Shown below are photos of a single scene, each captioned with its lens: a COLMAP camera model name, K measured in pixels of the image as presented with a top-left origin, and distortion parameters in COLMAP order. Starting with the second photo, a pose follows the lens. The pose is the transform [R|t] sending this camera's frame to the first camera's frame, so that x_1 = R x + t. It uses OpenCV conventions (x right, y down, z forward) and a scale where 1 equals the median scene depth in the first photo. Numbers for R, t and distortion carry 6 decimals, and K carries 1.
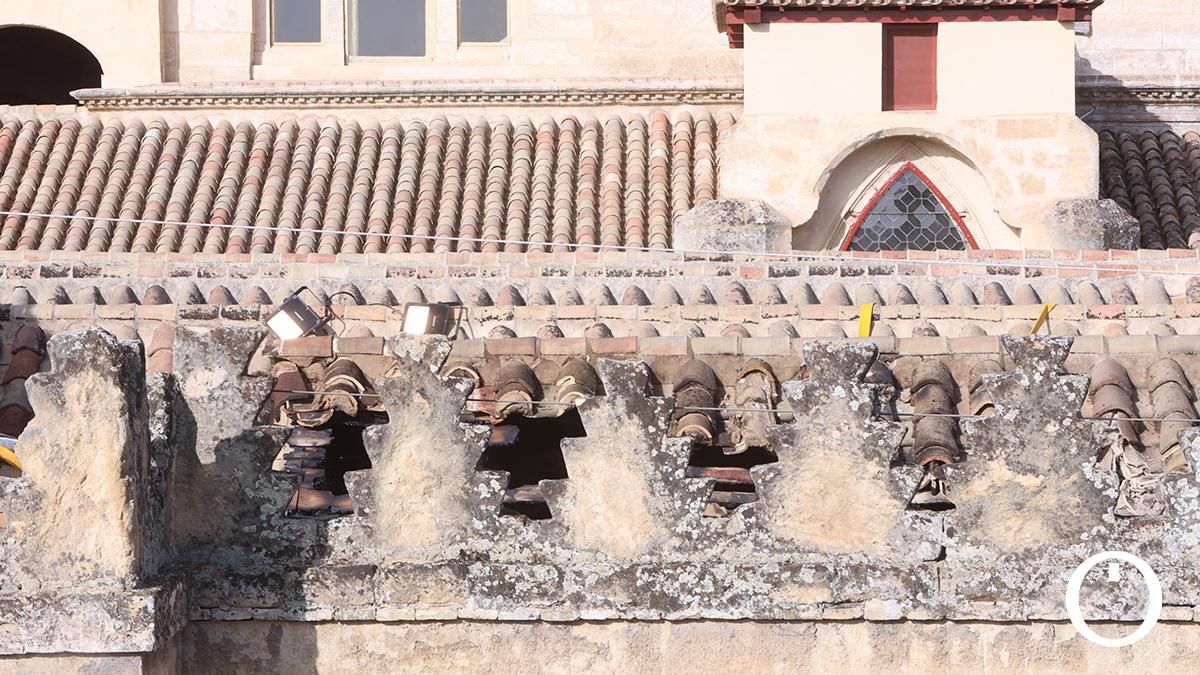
lens RADIAL K [[4336.7, 0, 600.0], [0, 4336.7, 337.5], [0, 0, 1]] dist [0.642155, 0.191799]
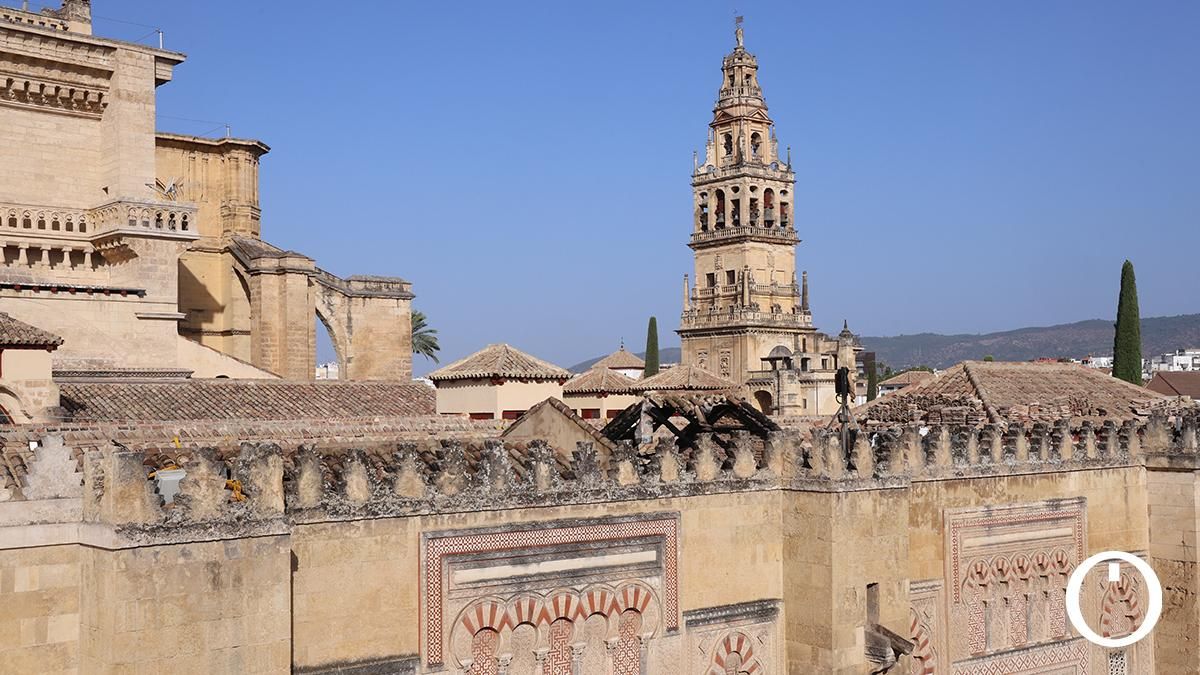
lens RADIAL K [[1350.5, 0, 599.6], [0, 1350.5, 375.2], [0, 0, 1]] dist [0.065419, 0.222524]
pose [[0.748892, 0.009899, 0.662619, -0.366097], [0.026211, 0.998664, -0.044544, -0.000183], [-0.662174, 0.050727, 0.747631, 0.004784]]
